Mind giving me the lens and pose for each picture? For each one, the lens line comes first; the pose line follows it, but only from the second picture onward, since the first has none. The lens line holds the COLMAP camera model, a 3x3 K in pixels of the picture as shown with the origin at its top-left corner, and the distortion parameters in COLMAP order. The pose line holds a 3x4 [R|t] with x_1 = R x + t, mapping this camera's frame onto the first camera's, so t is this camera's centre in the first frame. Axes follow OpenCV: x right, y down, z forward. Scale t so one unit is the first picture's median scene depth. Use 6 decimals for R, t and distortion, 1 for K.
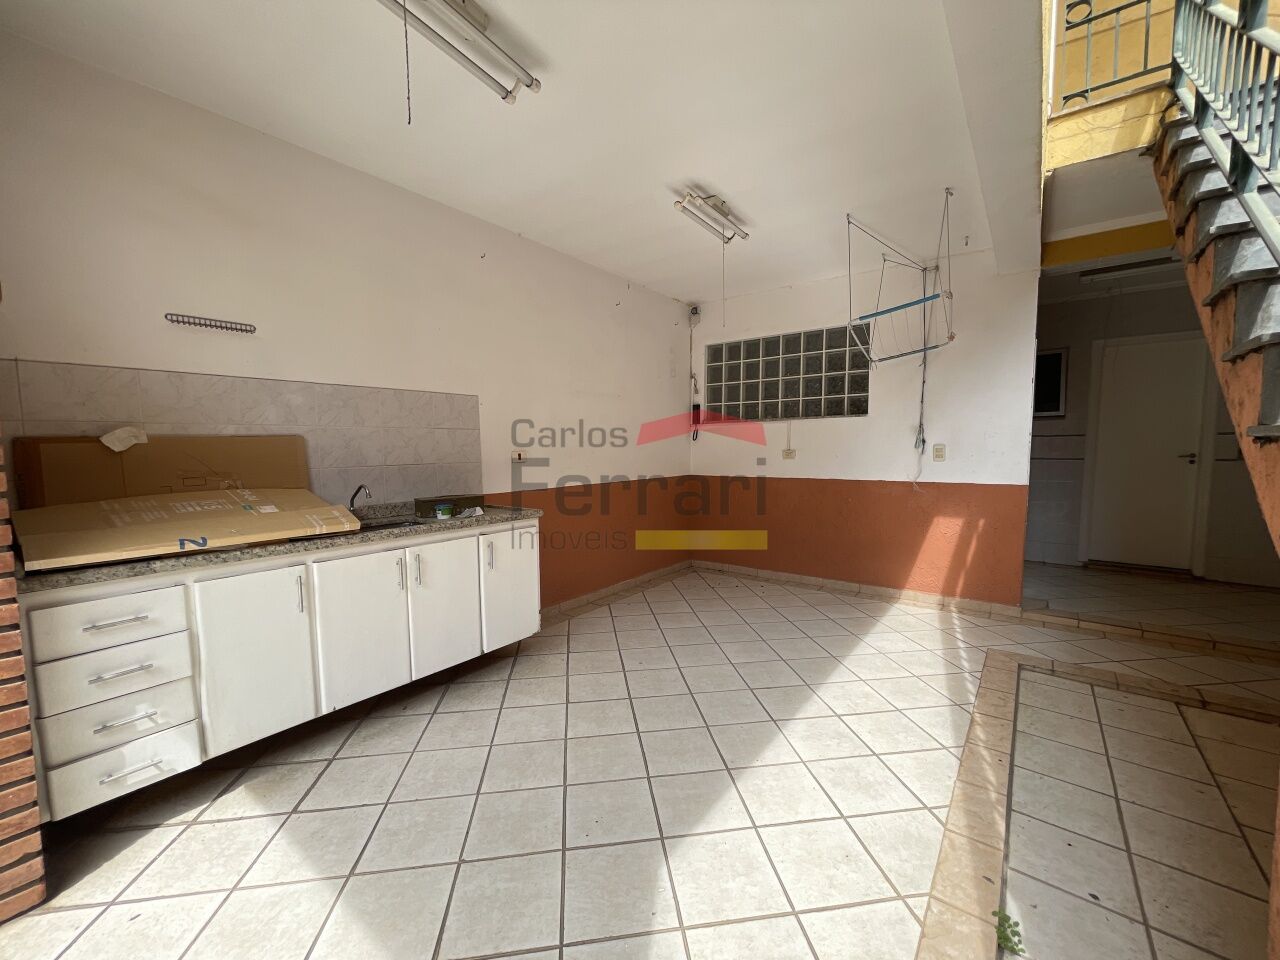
lens RADIAL K [[515.4, 0, 641.4], [0, 515.4, 482.1], [0, 0, 1]] dist [0.004217, 0.000800]
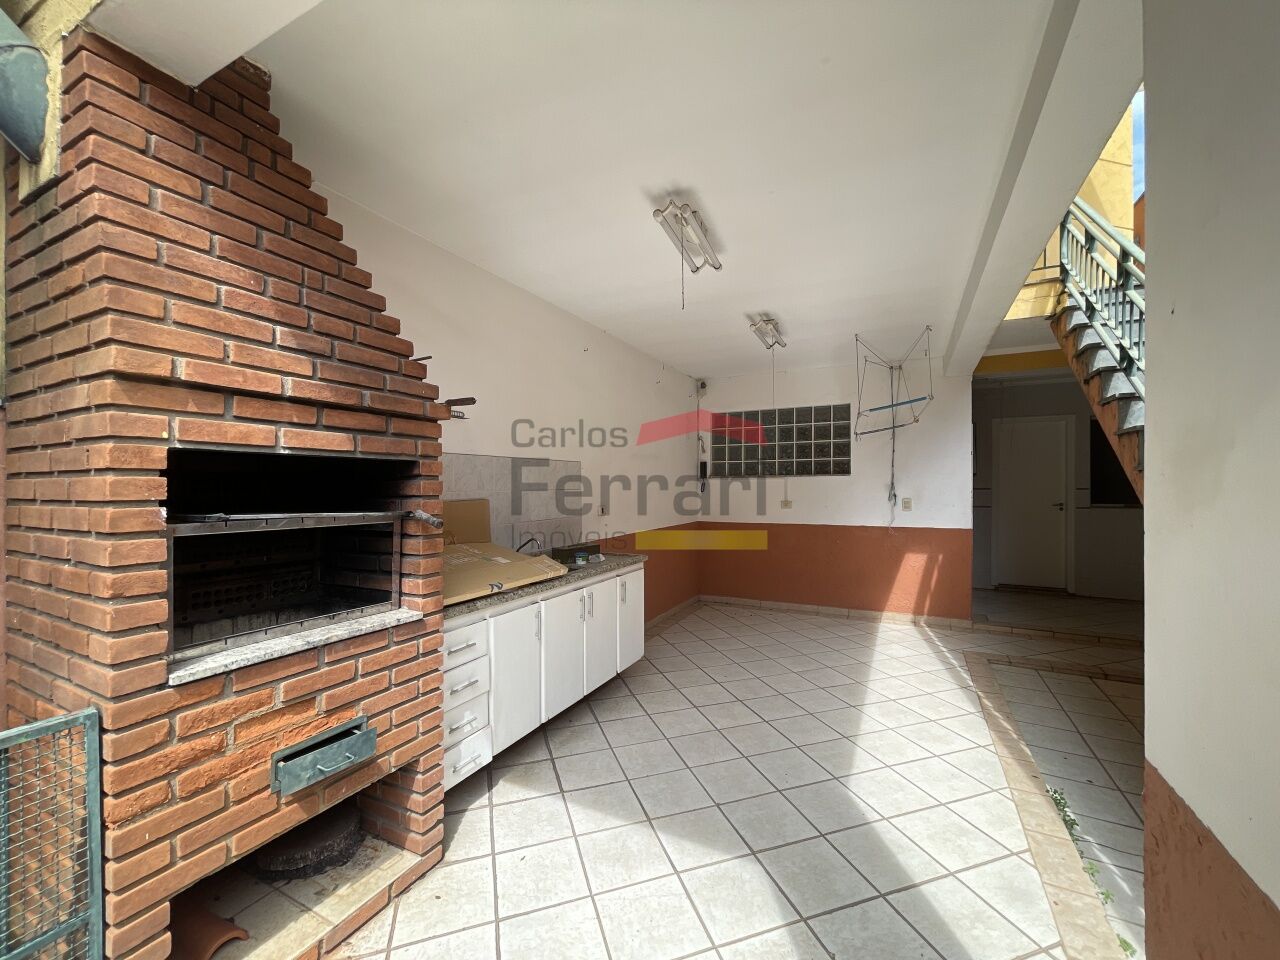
lens RADIAL K [[515.4, 0, 638.2], [0, 515.4, 484.6], [0, 0, 1]] dist [0.004217, 0.000800]
pose [[0.984111, 0.001981, 0.177542, -0.391453], [0.010968, 0.997350, -0.071926, -0.024331], [-0.177214, 0.072730, 0.981481, -0.206435]]
